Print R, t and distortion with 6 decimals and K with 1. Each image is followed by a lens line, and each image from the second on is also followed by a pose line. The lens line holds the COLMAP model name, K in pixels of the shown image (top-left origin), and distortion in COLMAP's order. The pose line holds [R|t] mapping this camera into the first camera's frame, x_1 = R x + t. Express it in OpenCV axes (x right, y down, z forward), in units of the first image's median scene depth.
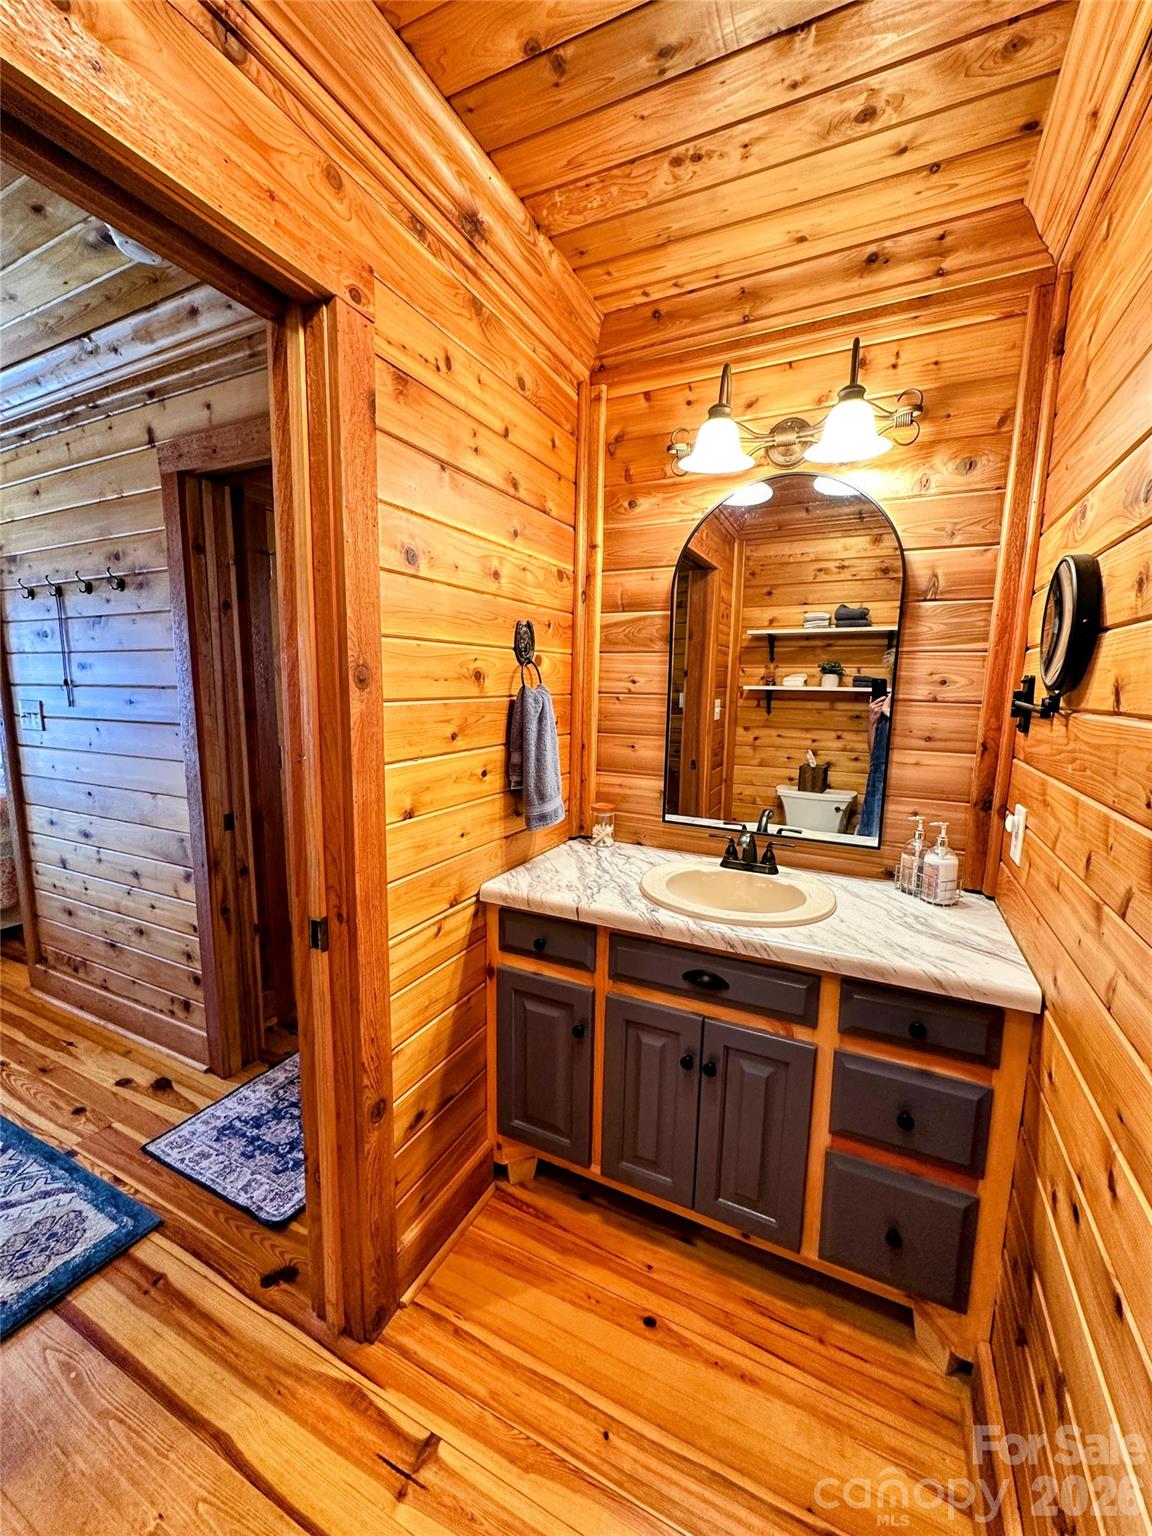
lens RADIAL K [[614.8, 0, 571.2], [0, 614.8, 764.6], [0, 0, 1]] dist [-0.001066, -0.000036]
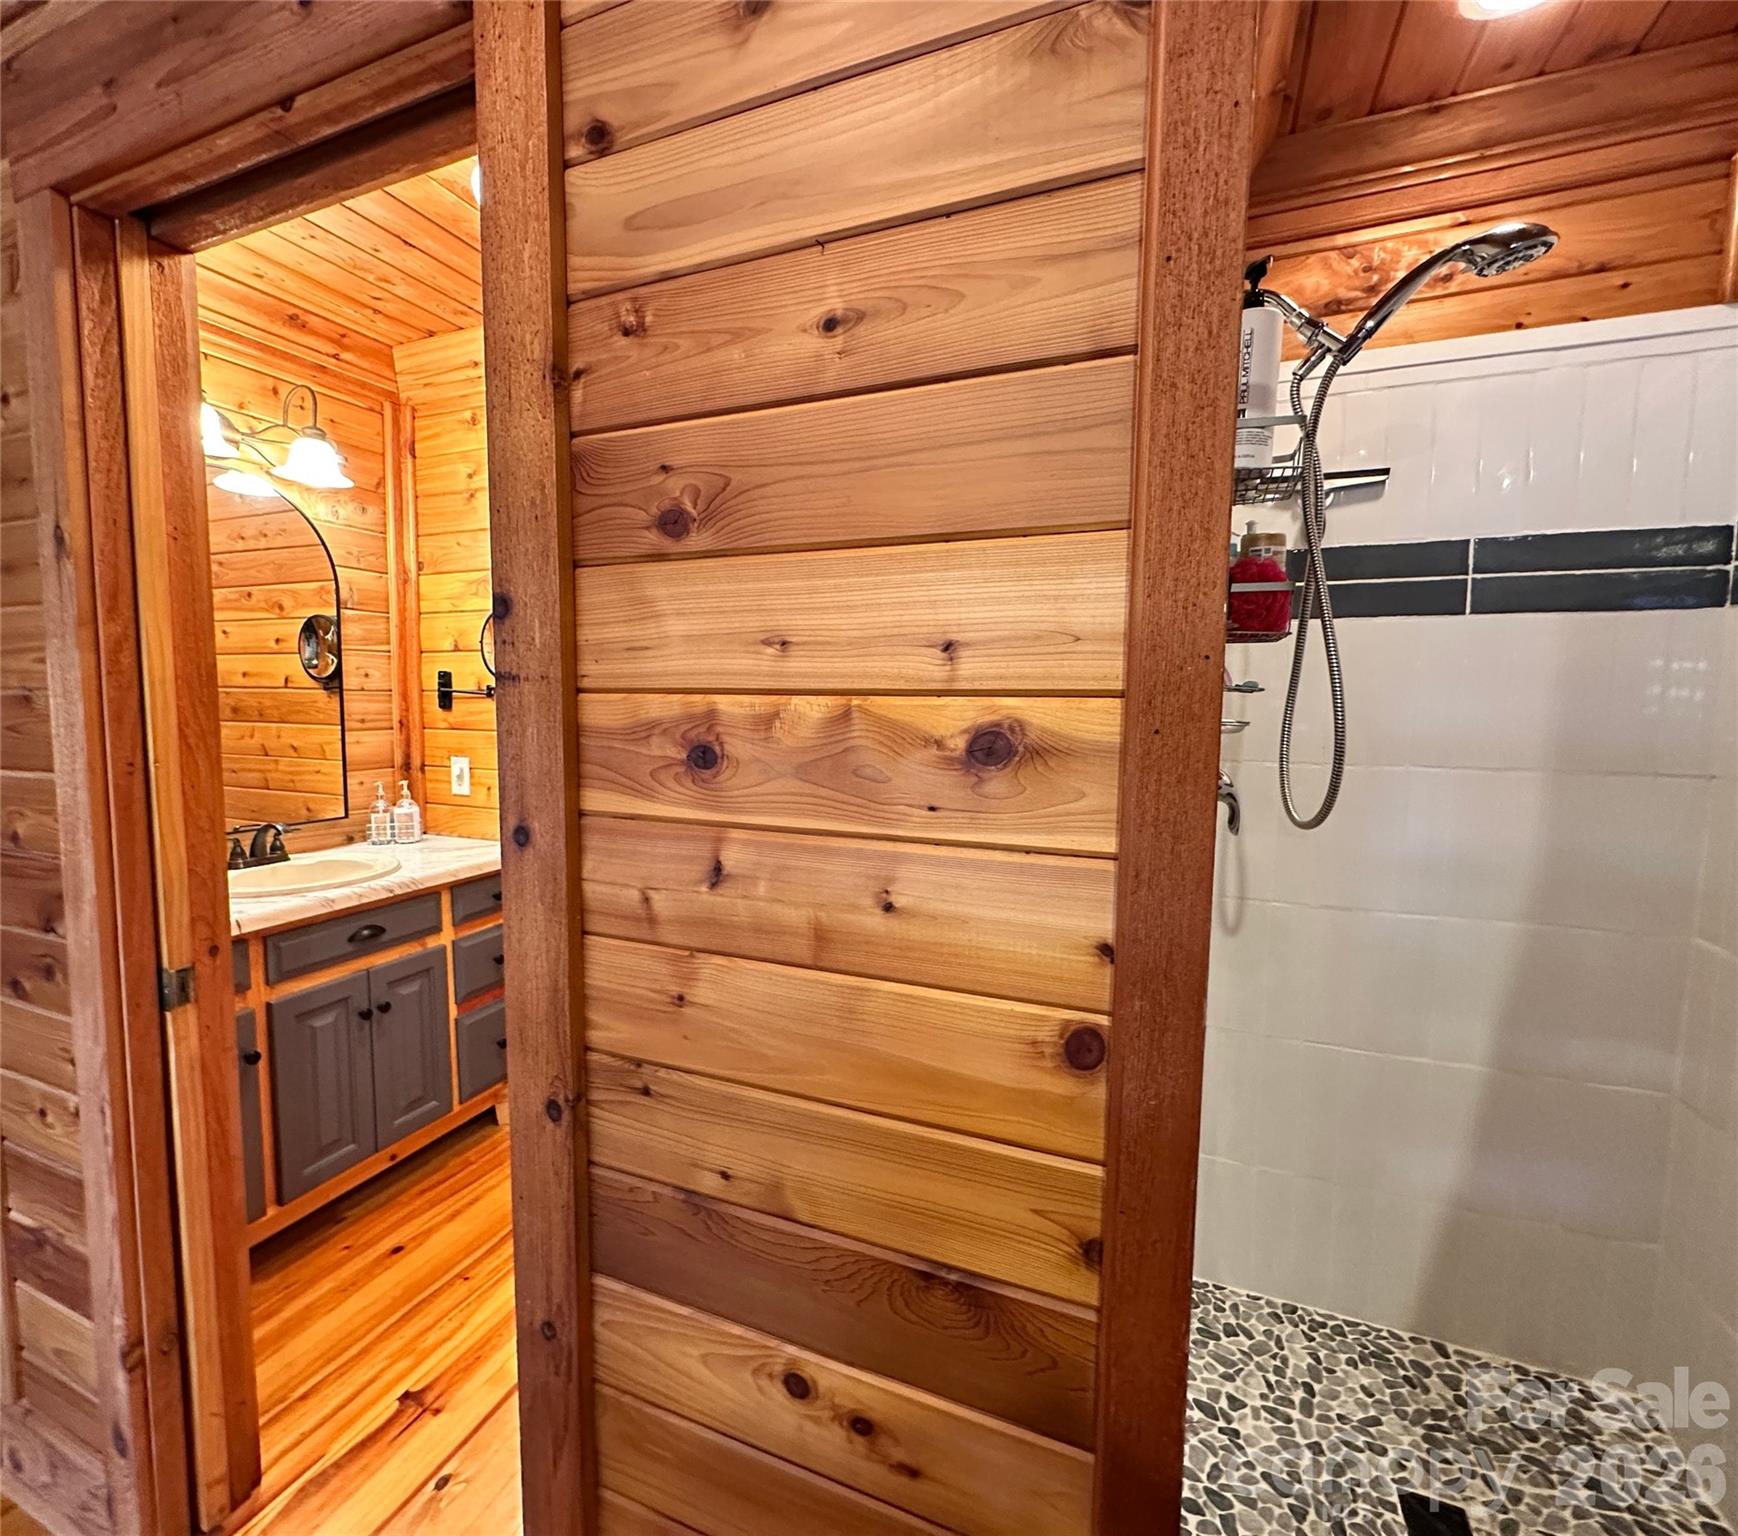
lens RADIAL K [[790.9, 0, 861.5], [0, 790.9, 762.0], [0, 0, 1]] dist [-0.000944, -0.000147]
pose [[-0.074108, -0.101681, 0.992053, -1.205808], [0.131896, 0.985050, 0.110816, -0.004635], [-0.988490, 0.139060, -0.059589, 0.130782]]
